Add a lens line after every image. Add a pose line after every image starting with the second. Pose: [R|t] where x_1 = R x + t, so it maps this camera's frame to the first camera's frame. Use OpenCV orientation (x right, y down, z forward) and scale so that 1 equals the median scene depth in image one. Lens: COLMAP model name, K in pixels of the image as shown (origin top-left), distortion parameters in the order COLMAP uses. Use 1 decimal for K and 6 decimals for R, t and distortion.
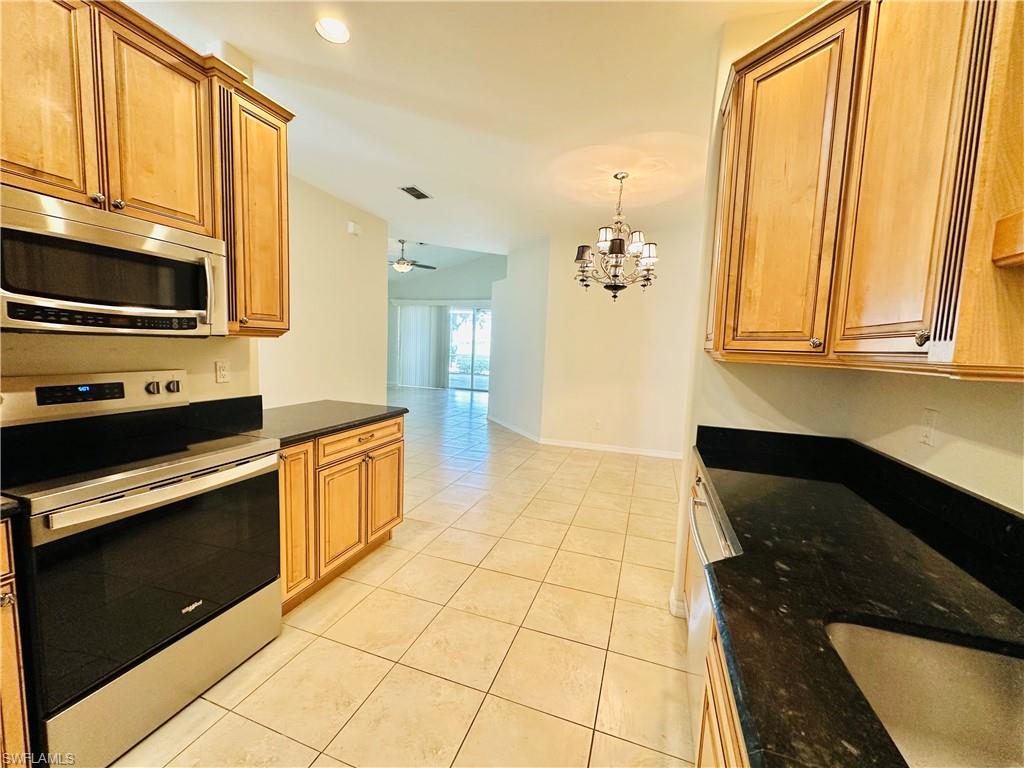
lens RADIAL K [[409.5, 0, 512.4], [0, 409.5, 385.2], [0, 0, 1]] dist [-0.000306, -0.000201]
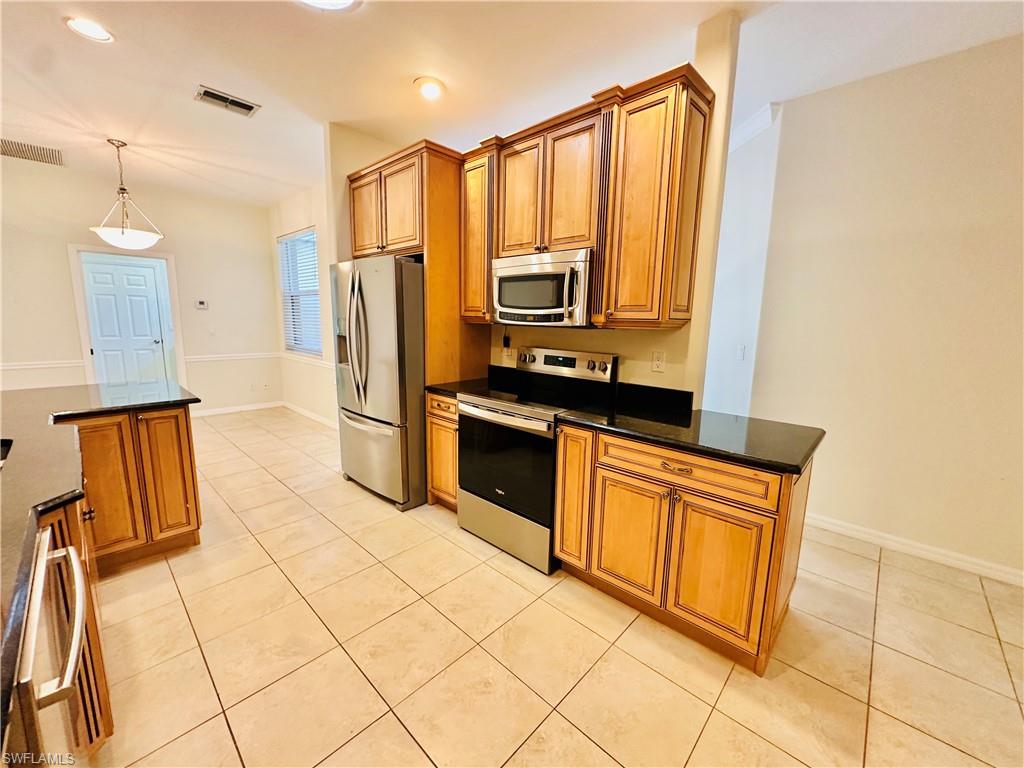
lens RADIAL K [[409.5, 0, 512.4], [0, 409.5, 385.2], [0, 0, 1]] dist [-0.000306, -0.000201]
pose [[-0.409899, 0.105065, -0.906059, 0.473484], [-0.124765, 0.977549, 0.169798, -0.118082], [0.903557, 0.182645, -0.387588, 1.195823]]
